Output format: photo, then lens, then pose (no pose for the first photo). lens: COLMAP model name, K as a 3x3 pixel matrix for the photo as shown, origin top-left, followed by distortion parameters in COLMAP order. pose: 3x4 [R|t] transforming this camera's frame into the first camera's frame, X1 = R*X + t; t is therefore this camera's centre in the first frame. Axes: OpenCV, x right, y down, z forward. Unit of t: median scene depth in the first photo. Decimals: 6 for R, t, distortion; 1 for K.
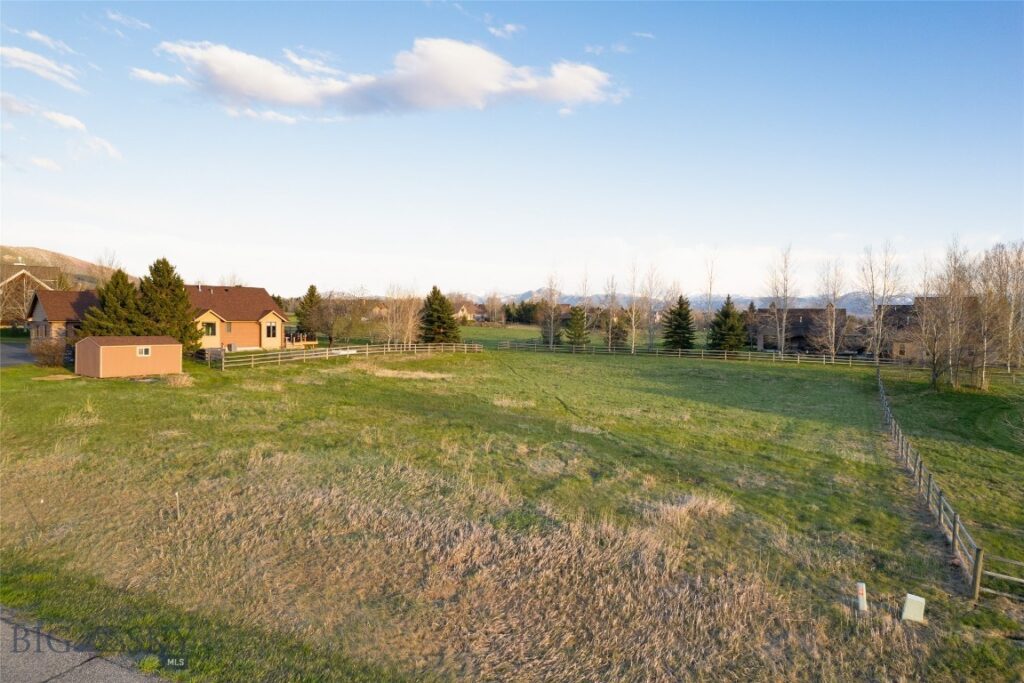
lens RADIAL K [[686.1, 0, 512.0], [0, 686.1, 341.5], [0, 0, 1]] dist [-0.000411, 0.000499]
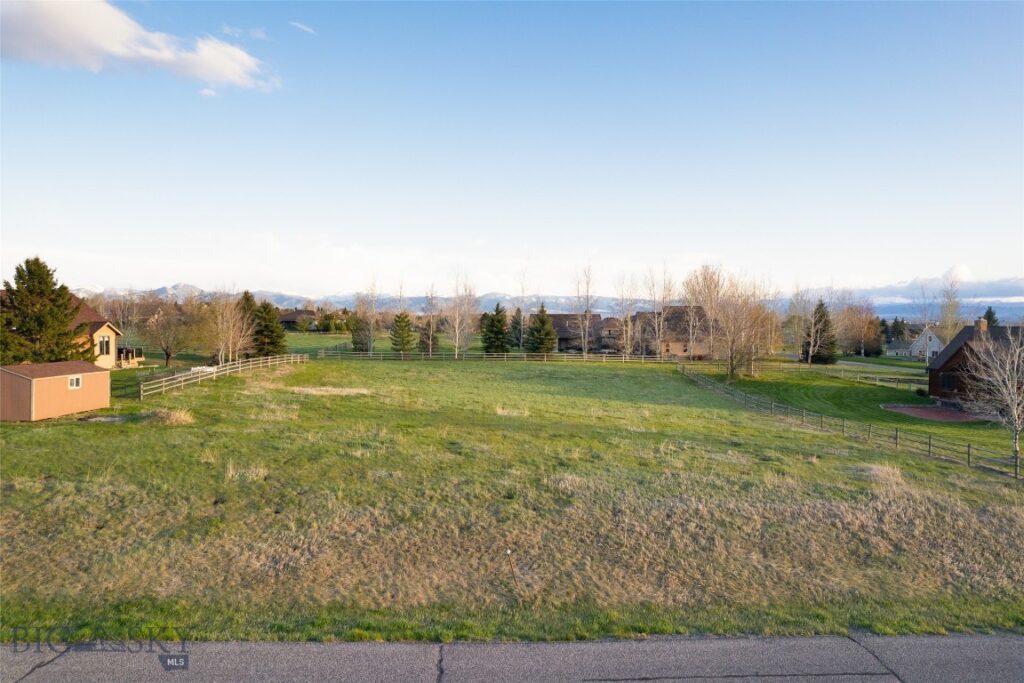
lens RADIAL K [[695.9, 0, 517.3], [0, 695.9, 340.0], [0, 0, 1]] dist [-0.074865, 0.062886]
pose [[0.840980, -0.020942, 0.540660, -0.290770], [0.019553, 0.999774, 0.008311, -0.016105], [-0.540712, 0.003582, 0.841200, 0.047533]]
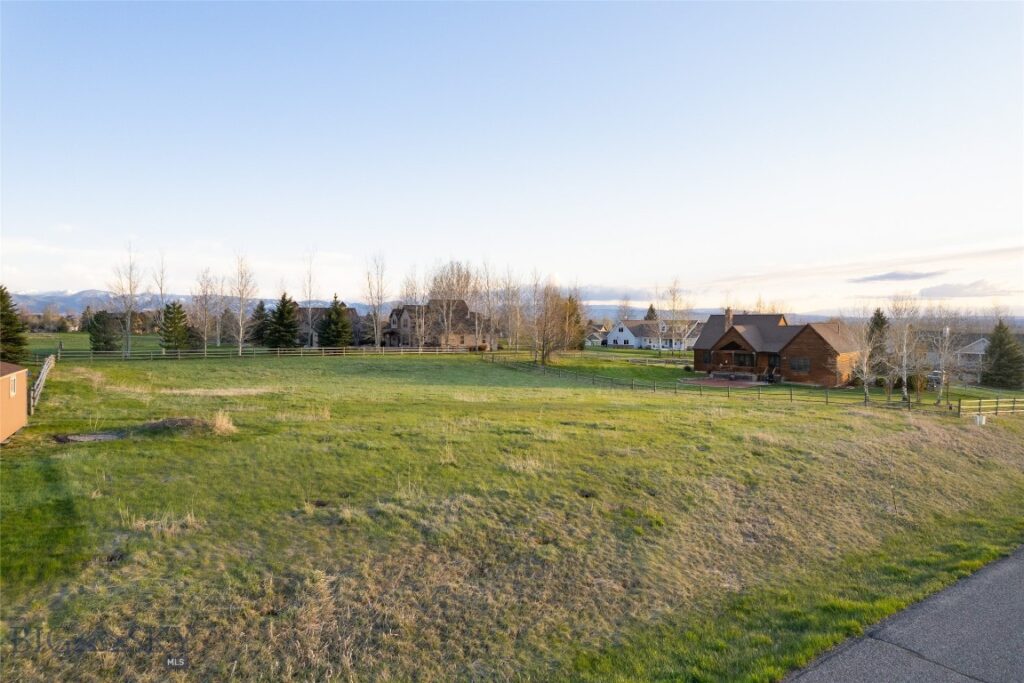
lens RADIAL K [[695.9, 0, 517.3], [0, 695.9, 340.0], [0, 0, 1]] dist [-0.074865, 0.062886]
pose [[0.410770, -0.028125, 0.911305, -0.467444], [0.028232, 0.999437, 0.018119, -0.008547], [-0.911302, 0.018285, 0.411333, 0.253374]]
